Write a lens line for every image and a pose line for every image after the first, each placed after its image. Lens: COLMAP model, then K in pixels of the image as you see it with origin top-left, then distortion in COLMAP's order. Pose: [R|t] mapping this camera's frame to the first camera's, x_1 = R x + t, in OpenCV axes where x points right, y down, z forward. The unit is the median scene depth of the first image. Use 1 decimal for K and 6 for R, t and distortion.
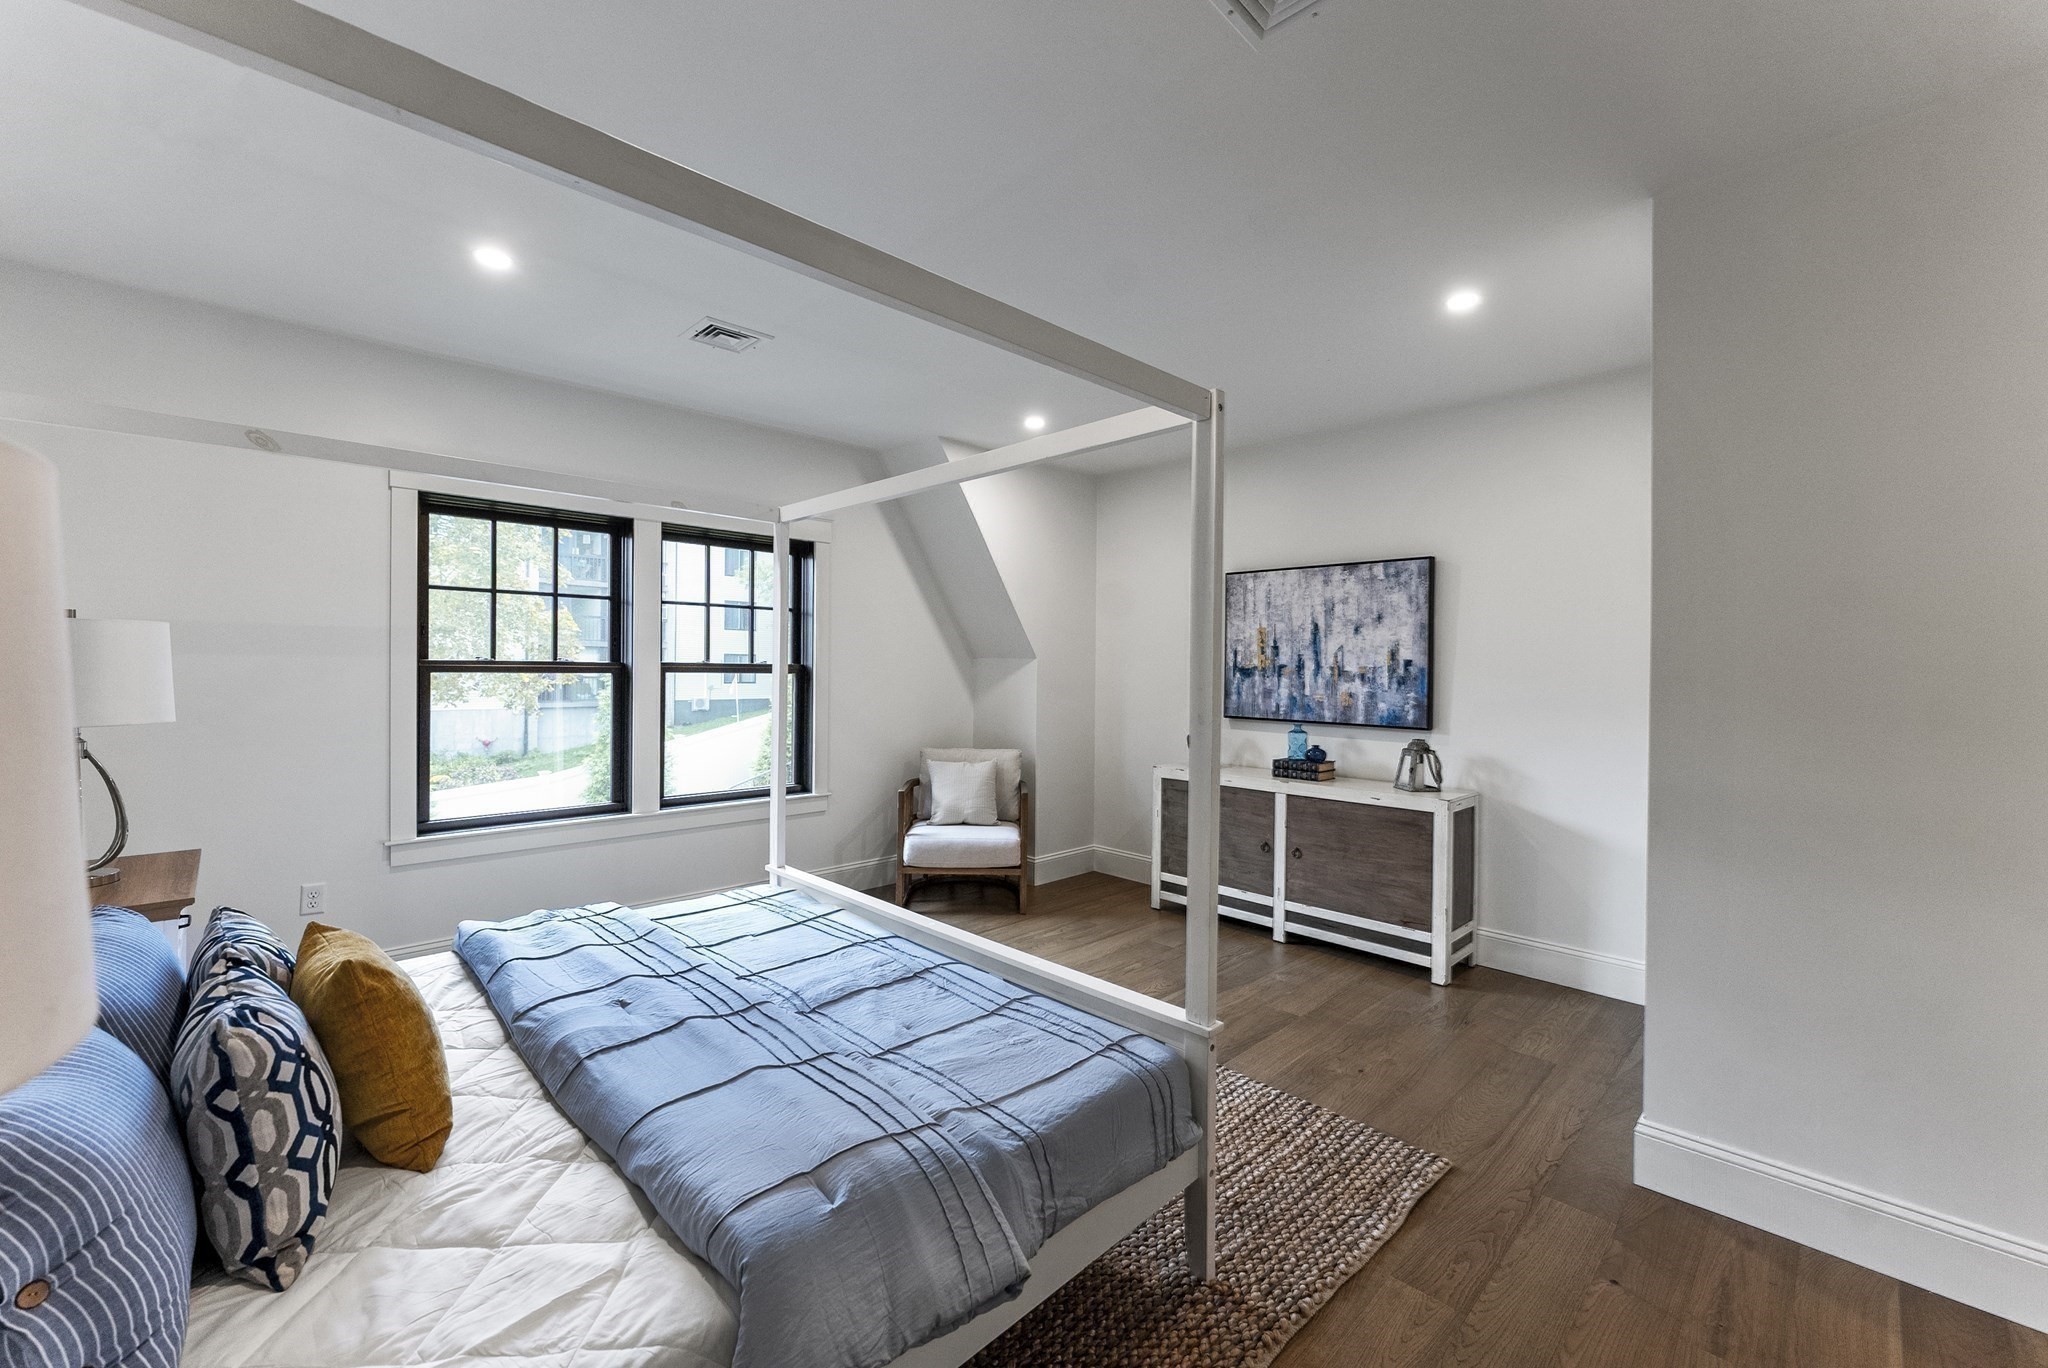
lens RADIAL K [[838.2, 0, 1034.0], [0, 838.2, 678.6], [0, 0, 1]] dist [0.001418, 0.000696]
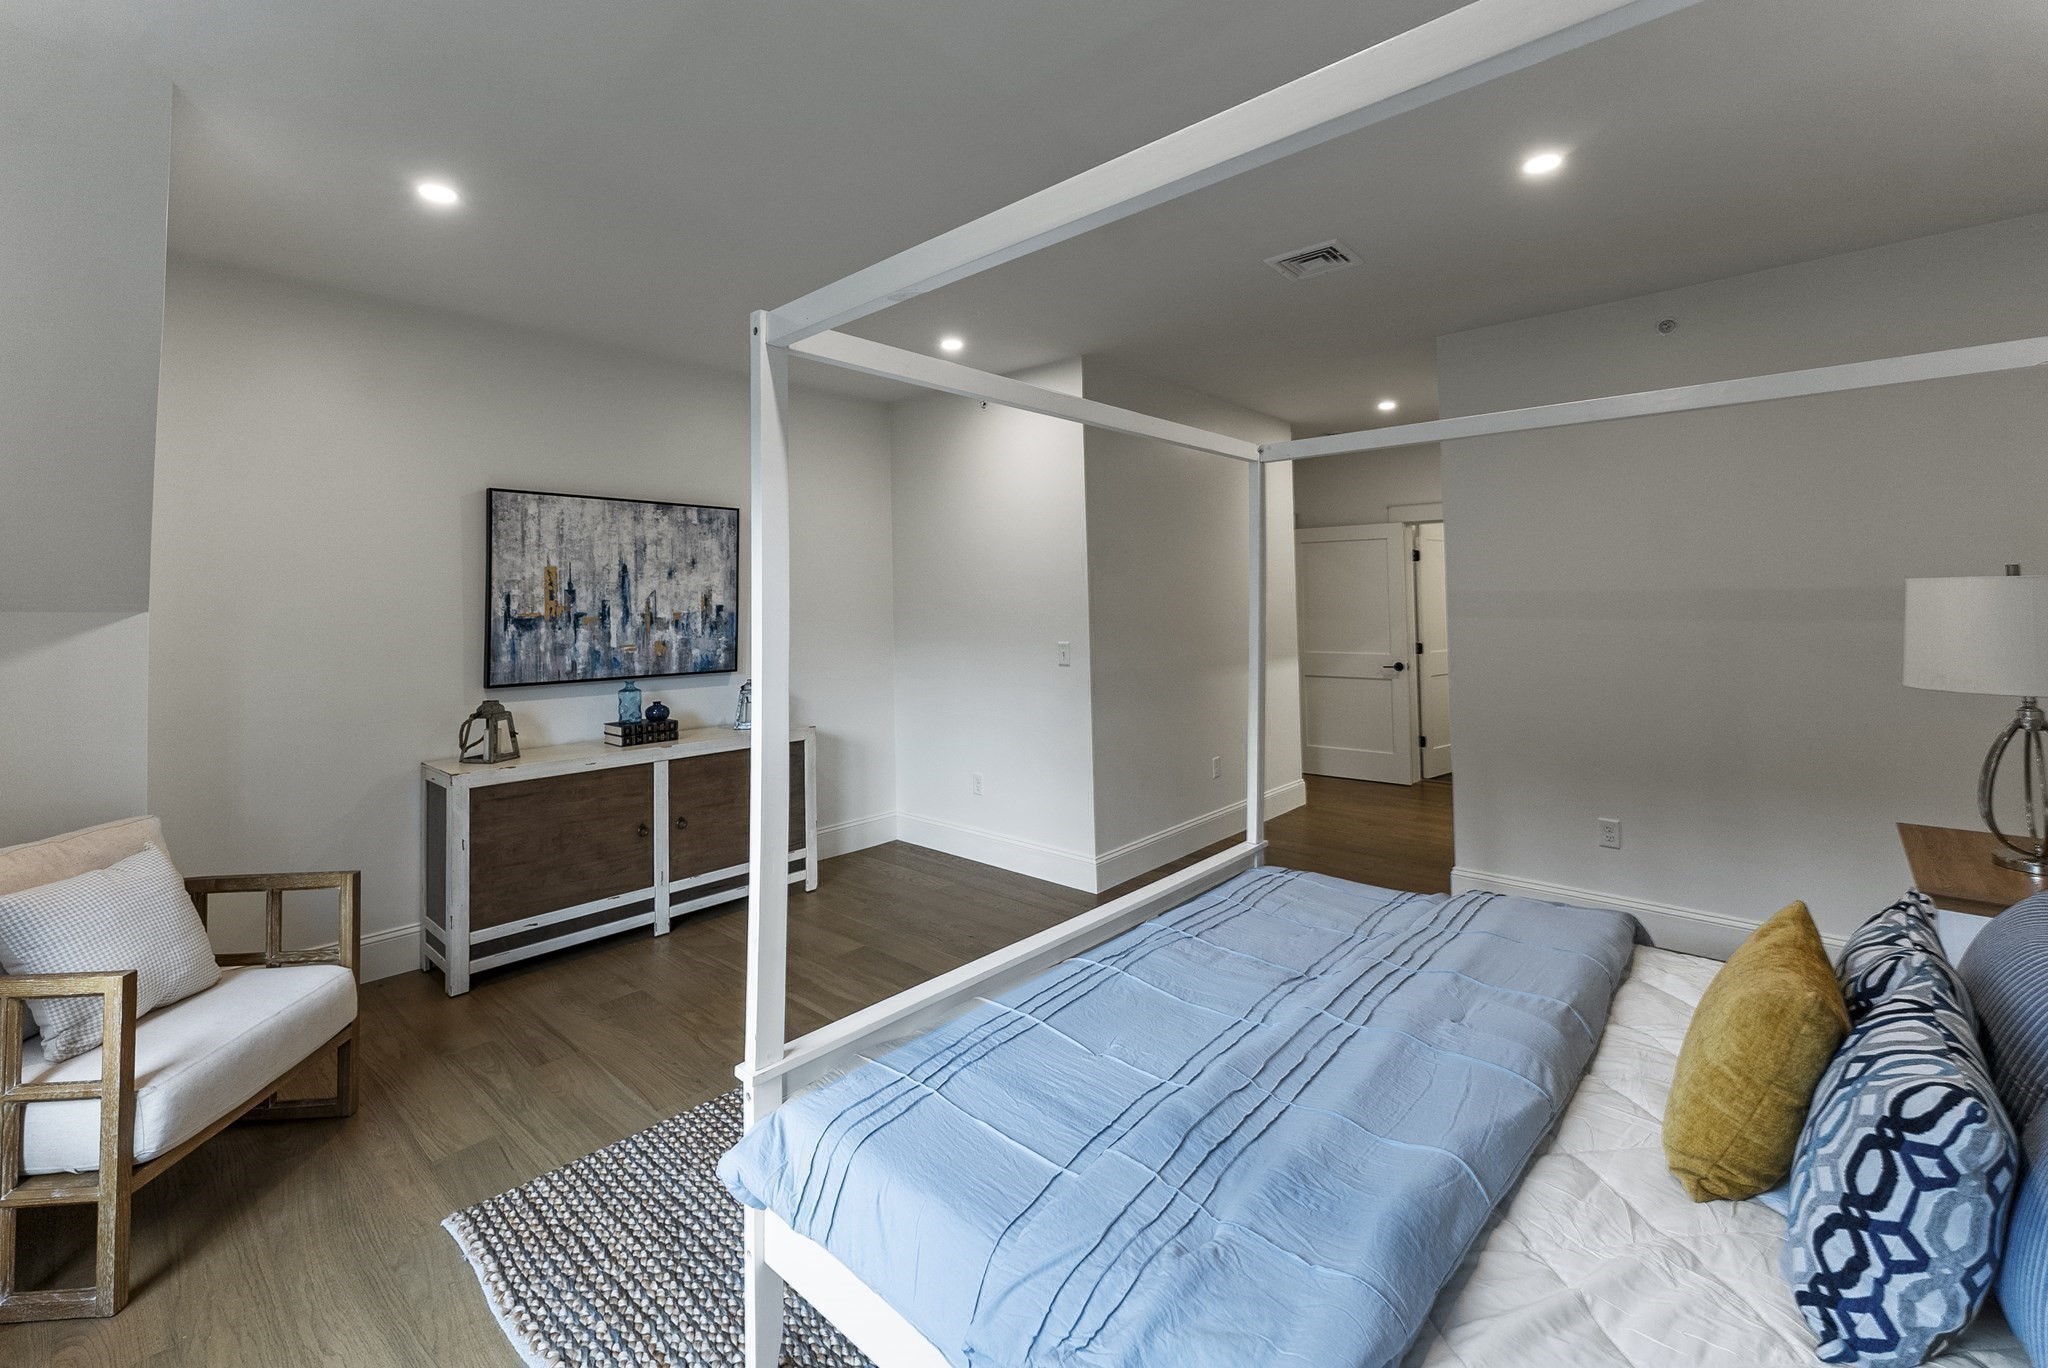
lens RADIAL K [[838.2, 0, 1039.8], [0, 838.2, 575.2], [0, 0, 1]] dist [0.001418, 0.000696]
pose [[-0.050050, 0.022295, 0.998498, -0.556389], [0.023730, 0.999495, -0.021128, -0.025758], [-0.998465, 0.022637, -0.050554, 0.606576]]
